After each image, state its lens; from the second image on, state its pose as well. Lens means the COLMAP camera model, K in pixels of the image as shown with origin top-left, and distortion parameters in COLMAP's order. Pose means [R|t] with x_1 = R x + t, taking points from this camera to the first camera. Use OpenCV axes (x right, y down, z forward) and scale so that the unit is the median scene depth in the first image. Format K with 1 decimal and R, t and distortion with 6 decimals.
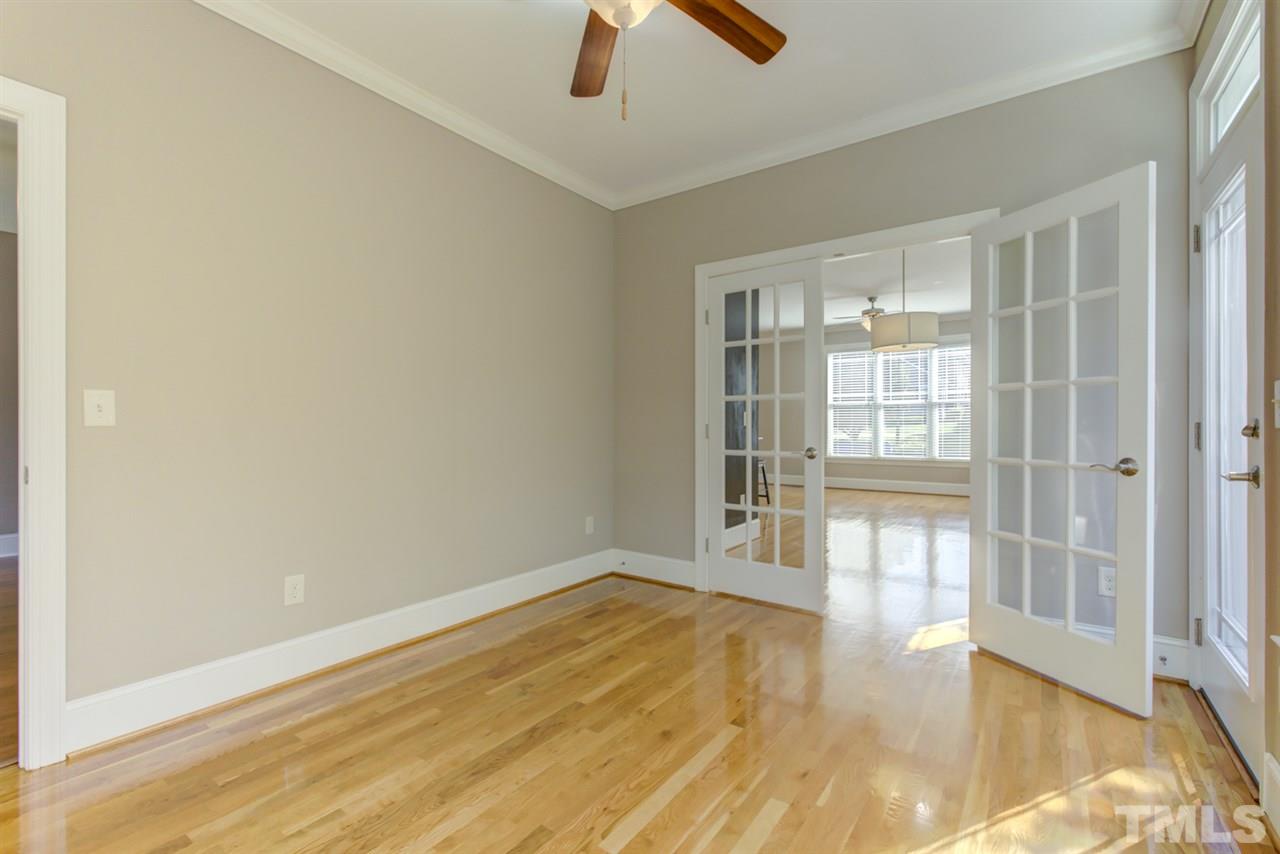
lens RADIAL K [[568.4, 0, 640.0], [0, 568.4, 427.0], [0, 0, 1]] dist [-0.015698, 0.000150]
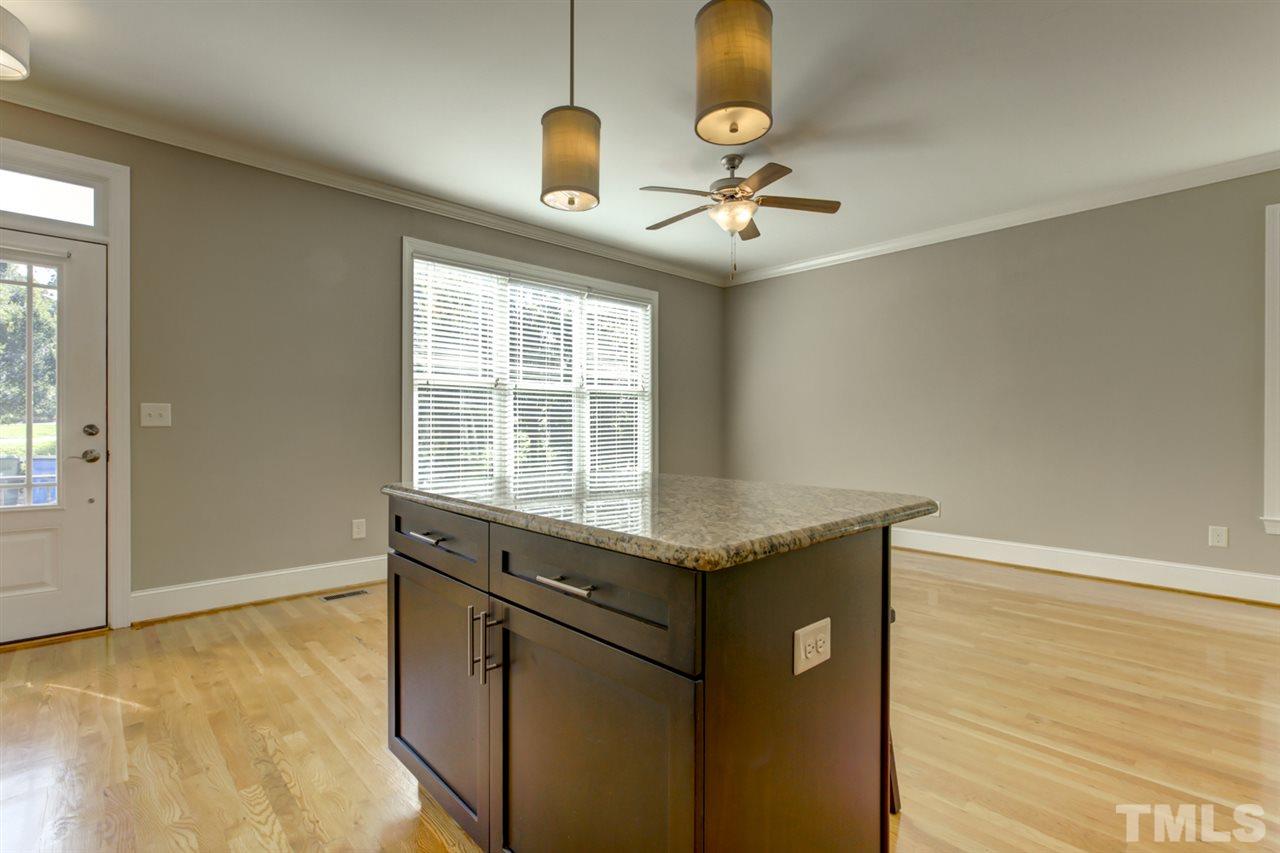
lens RADIAL K [[585.4, 0, 635.7], [0, 585.4, 432.1], [0, 0, 1]] dist [-0.003235, -0.000230]
pose [[0.204056, -0.010065, 0.978907, -0.069500], [0.000829, 0.999949, 0.010108, -0.004534], [-0.978959, -0.001251, 0.204054, 0.800050]]
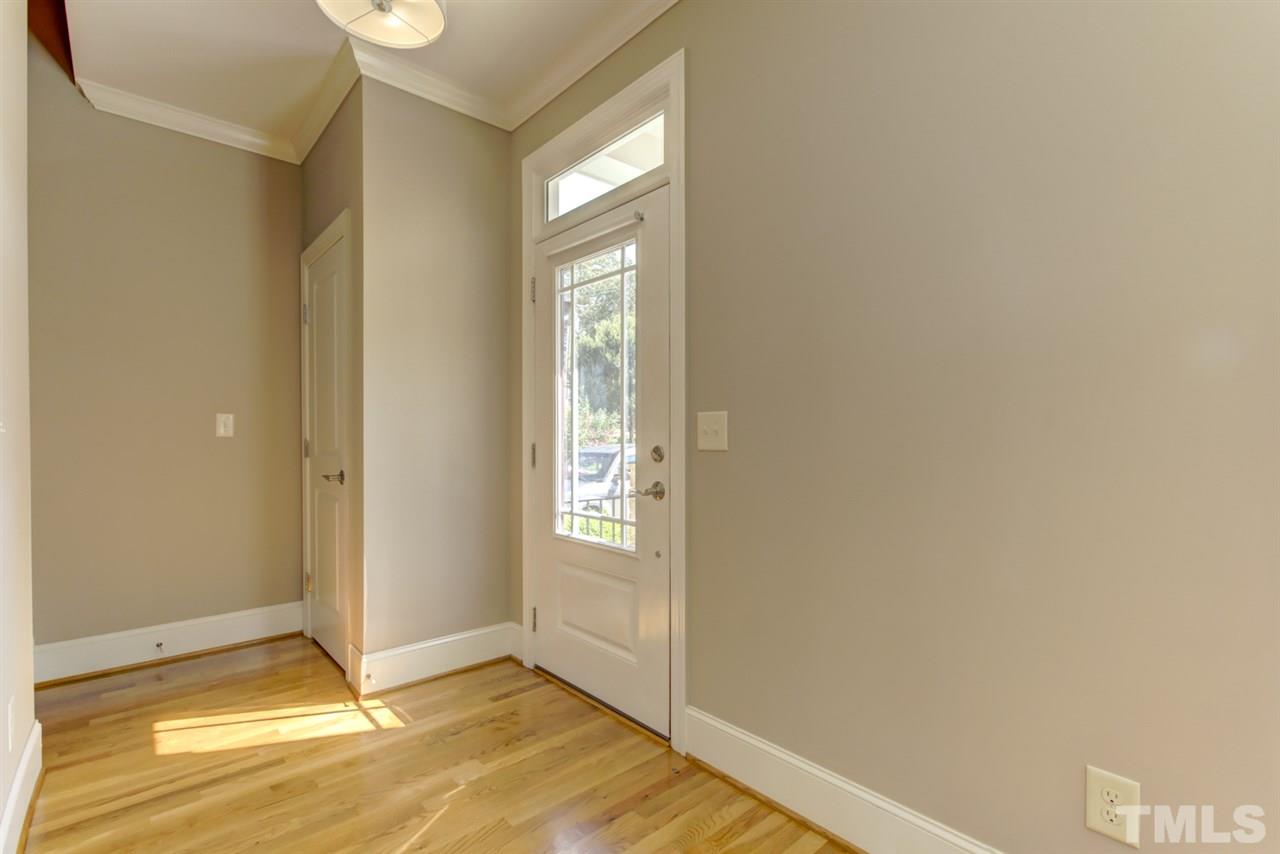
lens RADIAL K [[585.4, 0, 635.7], [0, 585.4, 432.6], [0, 0, 1]] dist [-0.003235, -0.000230]
pose [[0.974567, -0.003050, -0.224077, 0.243986], [0.002769, 0.999995, -0.001569, -0.010886], [0.224080, 0.000909, 0.974570, 0.943061]]
